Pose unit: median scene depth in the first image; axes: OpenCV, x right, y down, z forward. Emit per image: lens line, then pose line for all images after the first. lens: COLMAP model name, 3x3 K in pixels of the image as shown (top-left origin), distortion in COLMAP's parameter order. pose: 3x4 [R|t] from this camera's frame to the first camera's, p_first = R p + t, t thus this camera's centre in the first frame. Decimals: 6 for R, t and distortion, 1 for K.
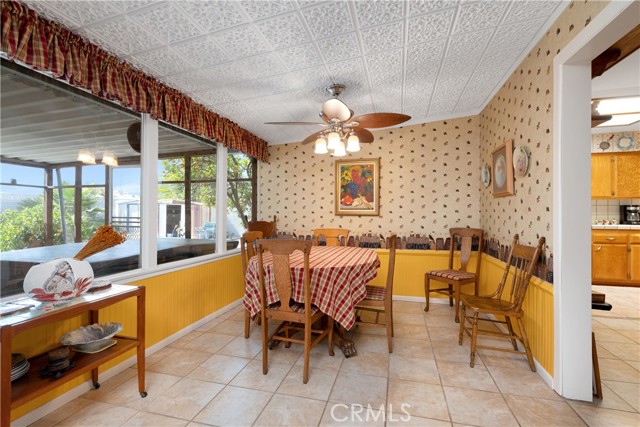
lens RADIAL K [[280.1, 0, 320.4], [0, 280.1, 210.9], [0, 0, 1]] dist [-0.000395, 0.000144]
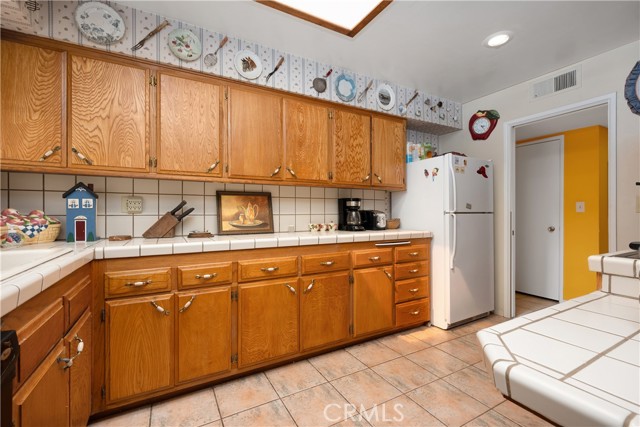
lens RADIAL K [[280.1, 0, 321.7], [0, 280.1, 214.4], [0, 0, 1]] dist [-0.000395, 0.000144]
pose [[0.713704, -0.004890, 0.700430, 0.644591], [-0.000253, 0.999974, 0.007239, 0.009629], [-0.700447, -0.005344, 0.713684, 0.617234]]
